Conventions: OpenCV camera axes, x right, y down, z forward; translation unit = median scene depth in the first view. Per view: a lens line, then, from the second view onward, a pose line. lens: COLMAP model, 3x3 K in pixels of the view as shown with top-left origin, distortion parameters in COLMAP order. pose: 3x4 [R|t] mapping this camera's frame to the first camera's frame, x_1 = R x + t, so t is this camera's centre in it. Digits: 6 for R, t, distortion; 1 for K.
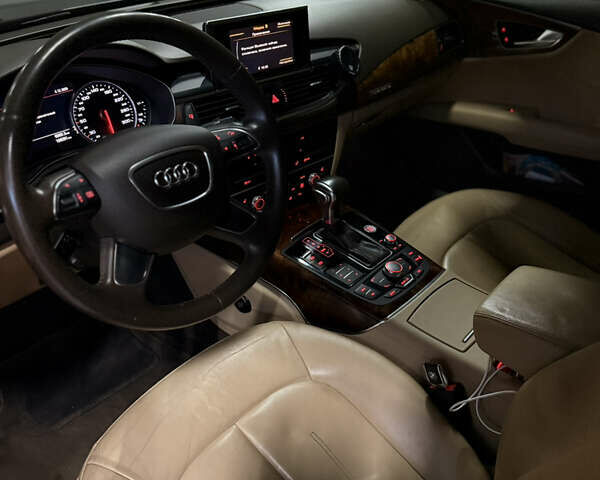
lens RADIAL K [[559.7, 0, 300.0], [0, 559.7, 240.0], [0, 0, 1]] dist [0.128927, -0.237118]
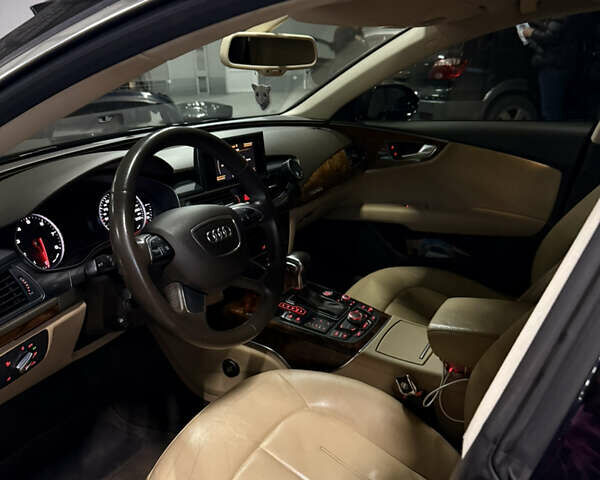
lens RADIAL K [[559.7, 0, 300.0], [0, 559.7, 240.0], [0, 0, 1]] dist [0.128927, -0.237118]
pose [[0.974390, -0.080671, 0.209895, -0.201524], [0.128767, 0.965408, -0.226729, 0.150853], [-0.184344, 0.247950, 0.951072, -0.221366]]
